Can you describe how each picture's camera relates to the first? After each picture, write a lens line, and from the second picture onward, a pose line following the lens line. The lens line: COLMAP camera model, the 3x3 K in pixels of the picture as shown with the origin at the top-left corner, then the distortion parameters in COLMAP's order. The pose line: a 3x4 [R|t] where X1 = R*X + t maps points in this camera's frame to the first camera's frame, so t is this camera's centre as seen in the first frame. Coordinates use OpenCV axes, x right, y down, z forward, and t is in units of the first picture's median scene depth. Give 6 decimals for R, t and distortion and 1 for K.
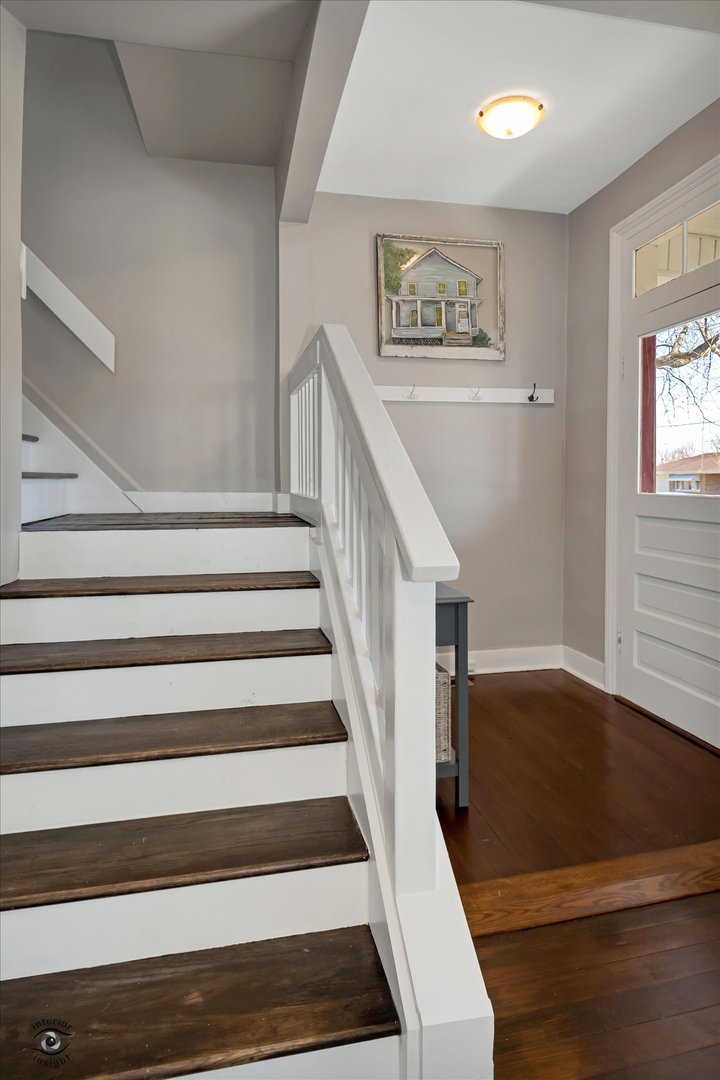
lens RADIAL K [[599.3, 0, 350.6], [0, 599.3, 487.4], [0, 0, 1]] dist [0.011003, -0.005260]
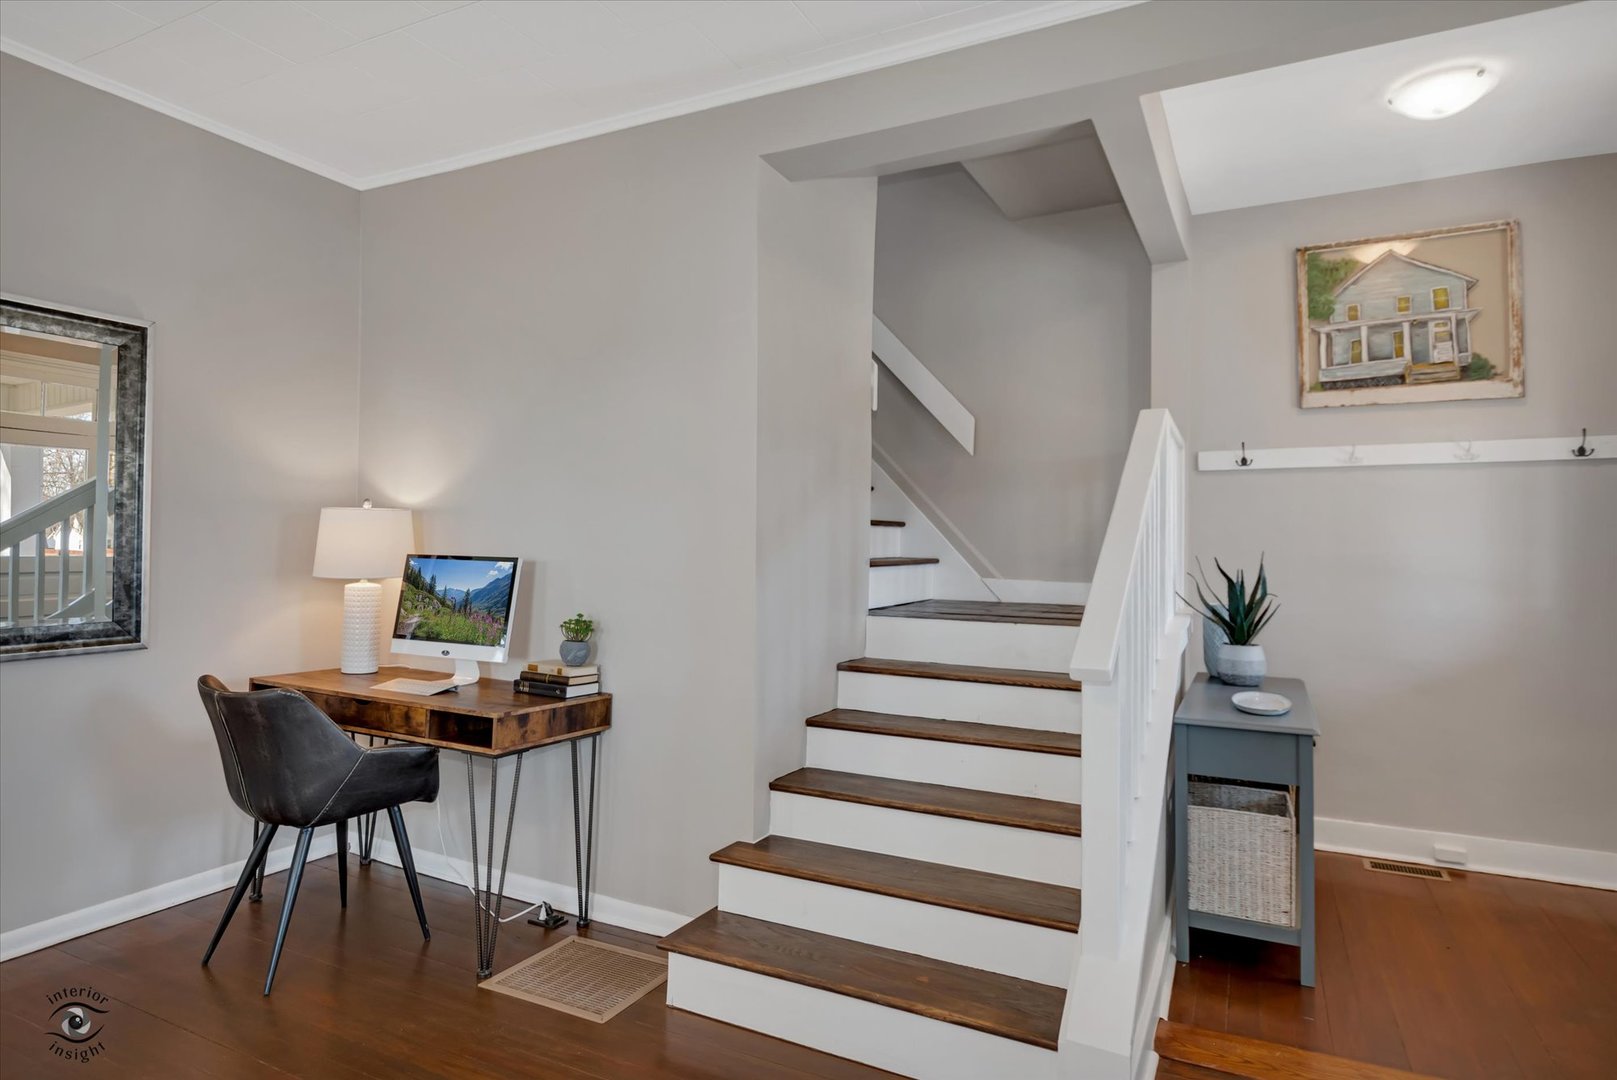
lens RADIAL K [[897.2, 0, 814.4], [0, 897.2, 530.9], [0, 0, 1]] dist [0.011003, -0.005260]
pose [[0.782568, 0.003075, -0.622558, 0.271499], [-0.018864, 0.999646, -0.018775, -0.033072], [0.622280, 0.026436, 0.782348, -0.251205]]
